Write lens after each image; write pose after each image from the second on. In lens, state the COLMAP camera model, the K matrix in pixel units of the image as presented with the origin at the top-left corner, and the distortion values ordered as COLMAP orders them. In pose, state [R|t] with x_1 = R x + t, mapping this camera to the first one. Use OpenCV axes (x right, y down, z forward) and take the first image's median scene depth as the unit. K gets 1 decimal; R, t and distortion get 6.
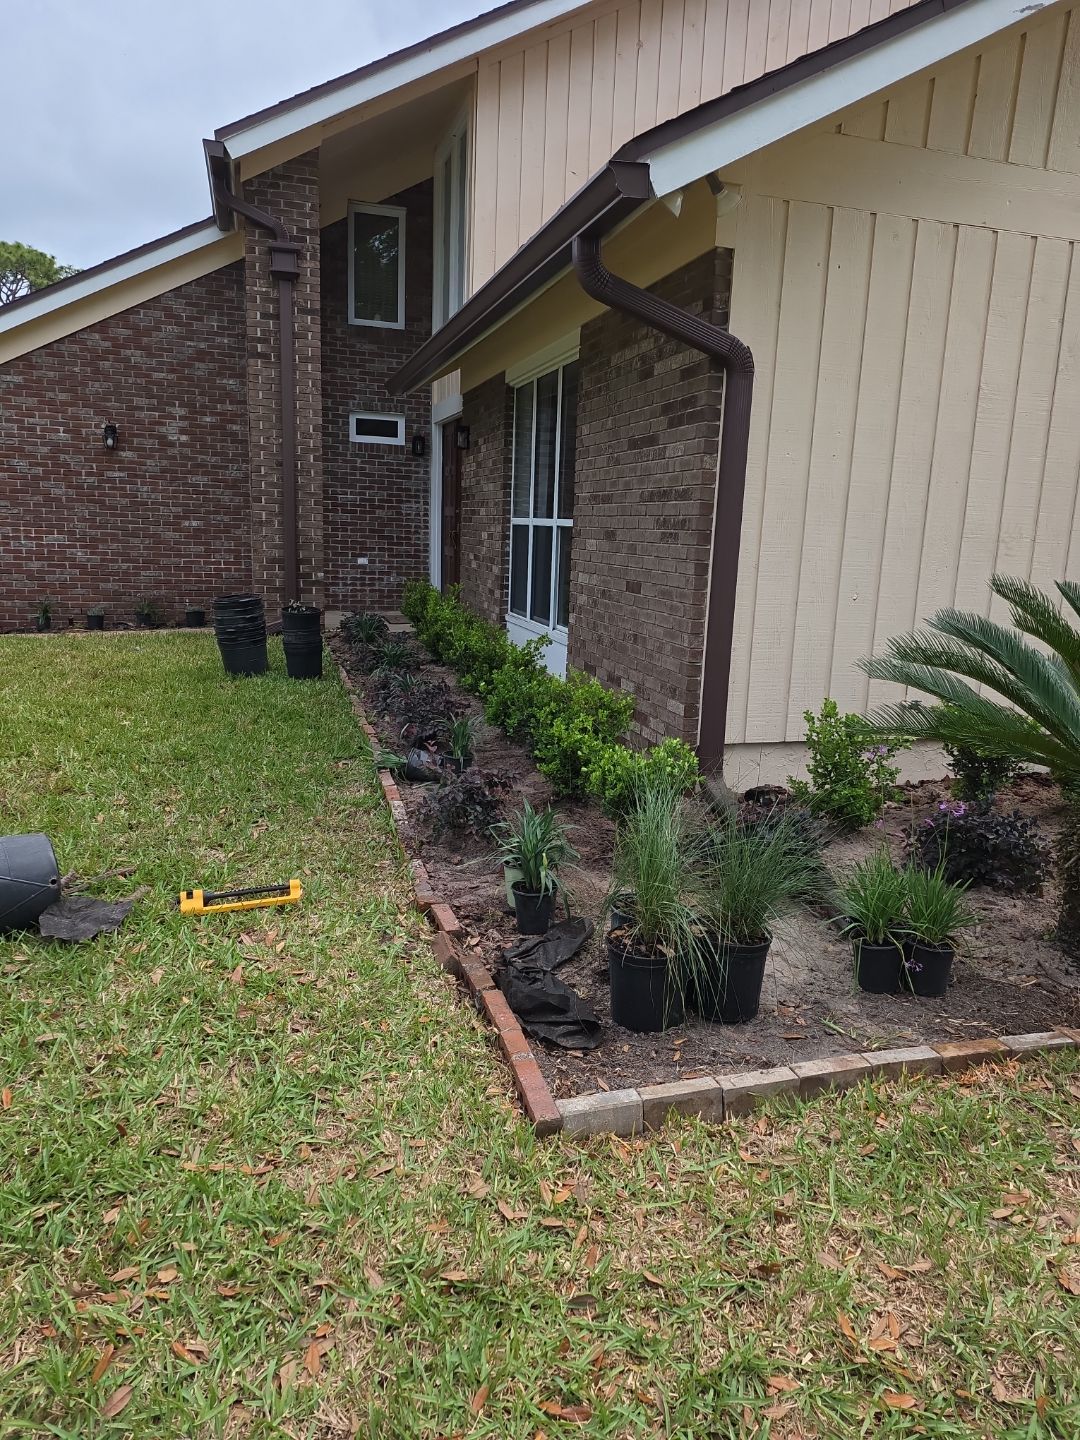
lens RADIAL K [[952.0, 0, 548.4], [0, 952.0, 716.4], [0, 0, 1]] dist [0.022584, -0.007882]
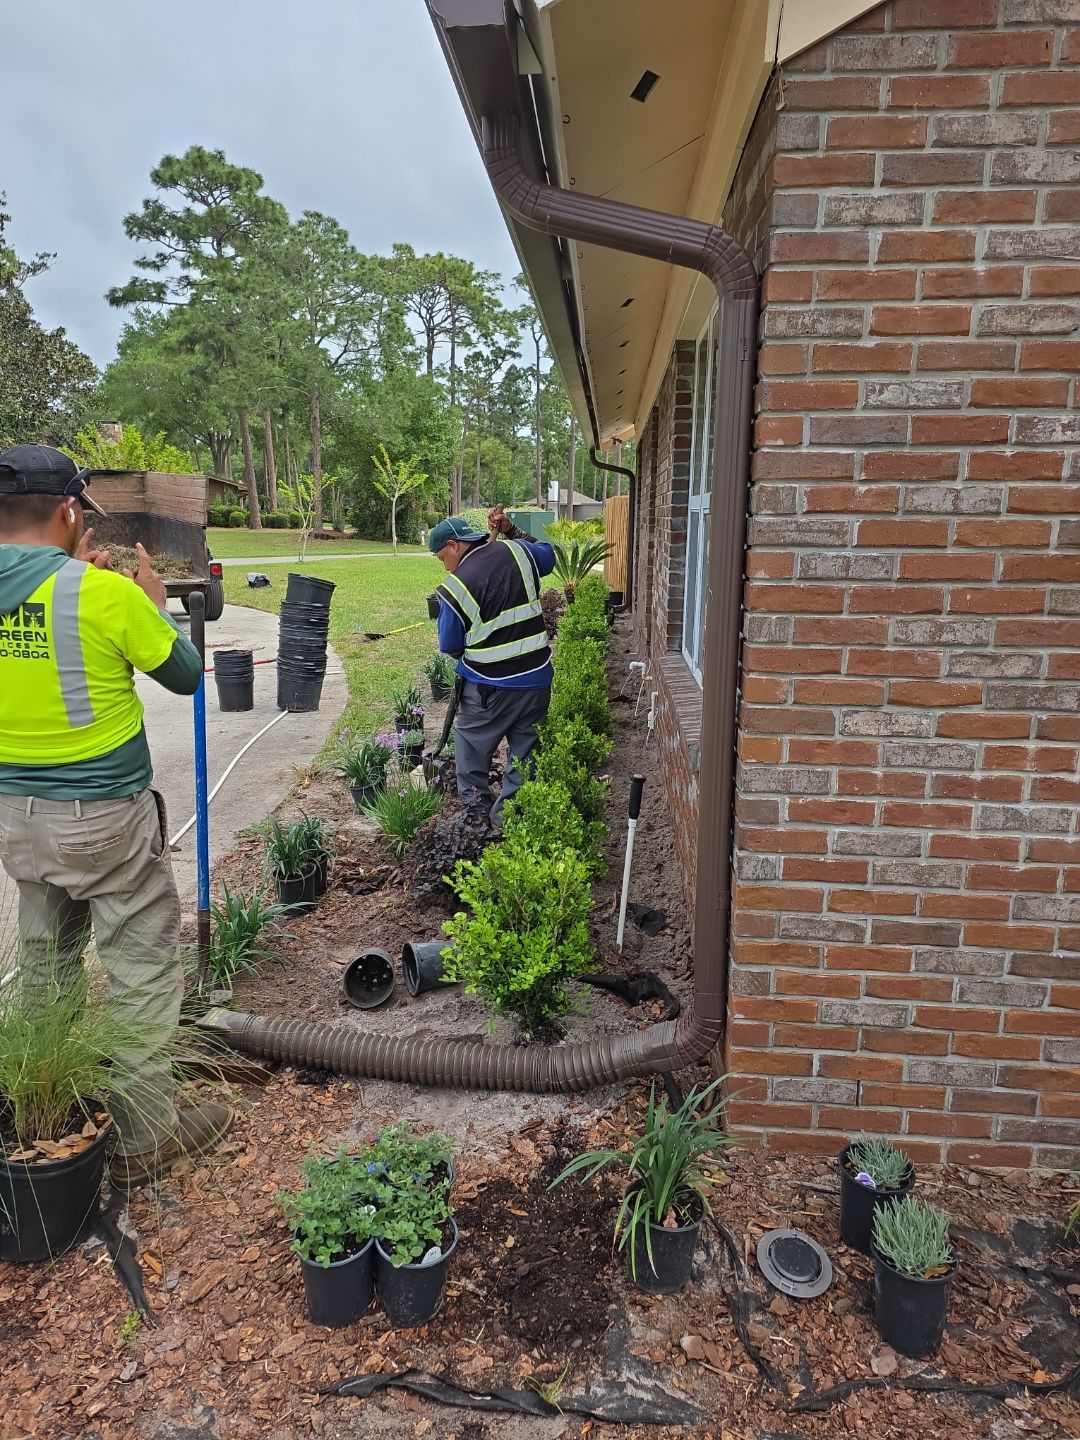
lens RADIAL K [[952.0, 0, 537.5], [0, 952.0, 718.4], [0, 0, 1]] dist [0.022584, -0.007882]
pose [[0.933911, 0.046410, -0.354480, -1.563349], [-0.044651, 0.998916, 0.013143, -0.542703], [0.354705, 0.003554, 0.934971, 2.078555]]
